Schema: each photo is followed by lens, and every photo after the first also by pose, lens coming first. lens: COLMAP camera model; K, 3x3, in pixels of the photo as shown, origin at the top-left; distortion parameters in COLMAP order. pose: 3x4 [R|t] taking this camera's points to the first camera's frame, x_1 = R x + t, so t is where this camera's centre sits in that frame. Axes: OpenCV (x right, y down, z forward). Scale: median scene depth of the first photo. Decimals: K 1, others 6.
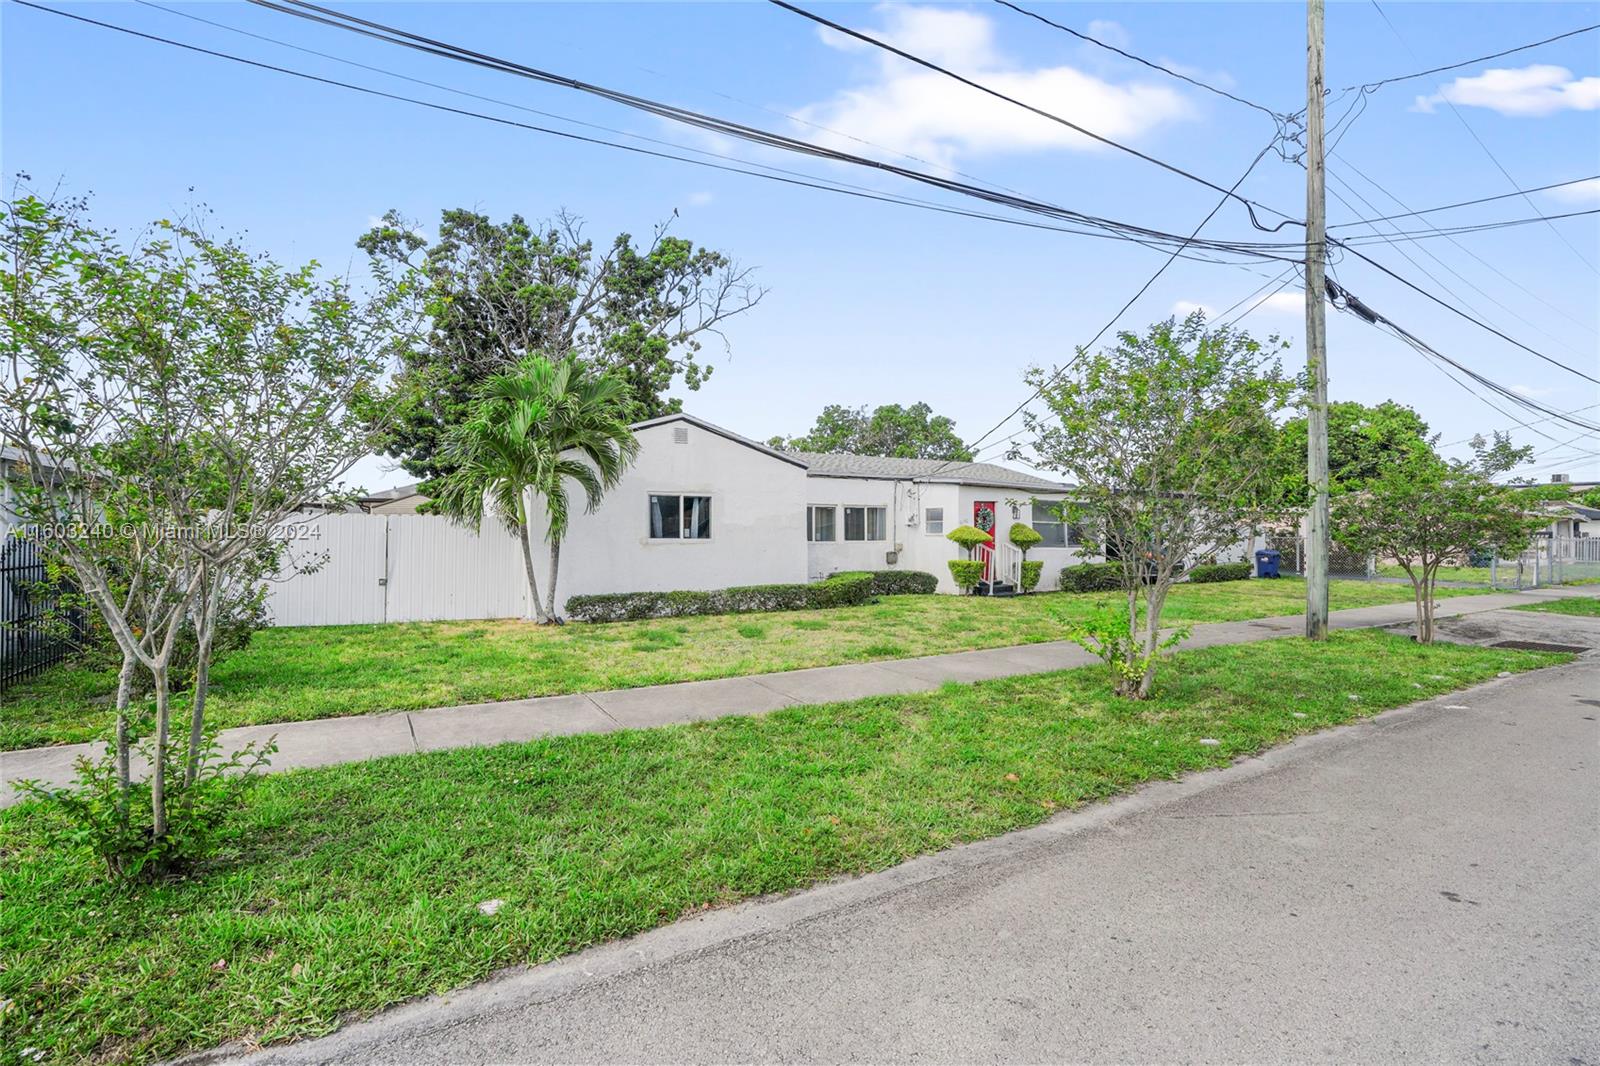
lens RADIAL K [[747.2, 0, 778.4], [0, 747.2, 528.0], [0, 0, 1]] dist [-0.032595, 0.001020]
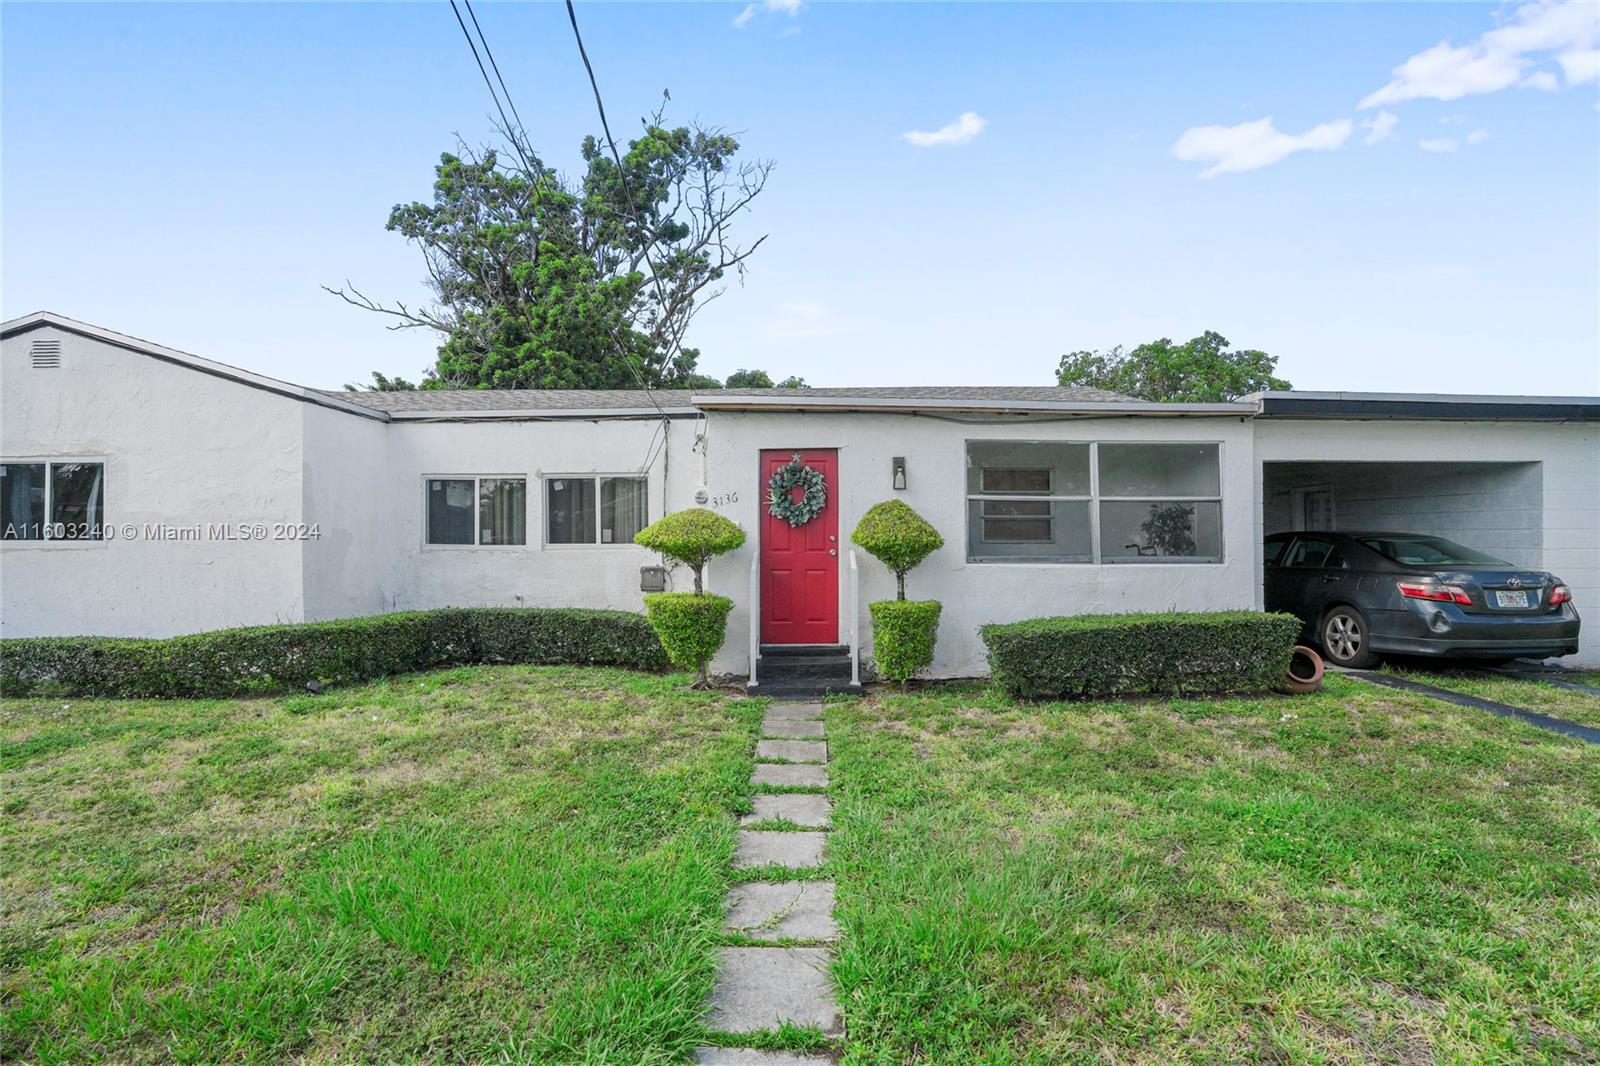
lens RADIAL K [[747.2, 0, 778.4], [0, 747.2, 528.0], [0, 0, 1]] dist [-0.032595, 0.001020]
pose [[0.871006, -0.007761, -0.491210, 0.467616], [0.008434, 0.999964, -0.000844, 0.007625], [0.491199, -0.003408, 0.871041, 0.628947]]
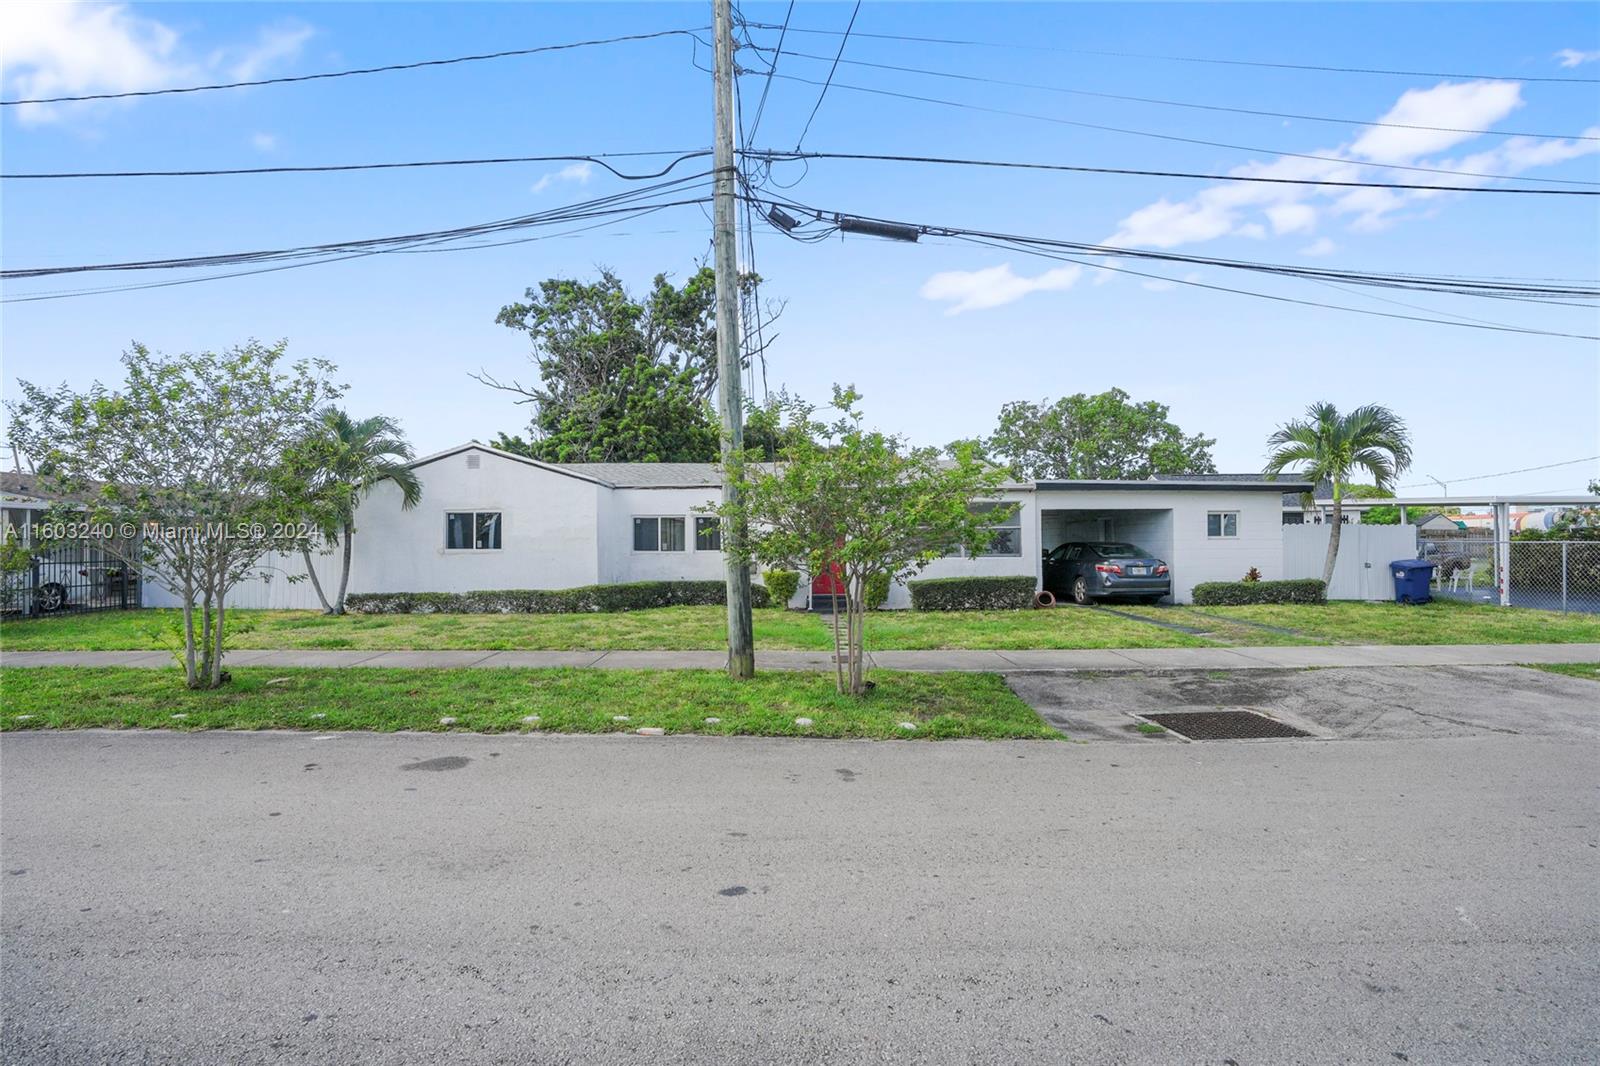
lens RADIAL K [[754.9, 0, 753.3], [0, 754.9, 526.8], [0, 0, 1]] dist [-0.027831, 0.000148]
pose [[0.870534, -0.022148, -0.491609, 0.651441], [0.013129, 0.999676, -0.021788, 0.008395], [0.491932, 0.012513, 0.870543, 0.141261]]
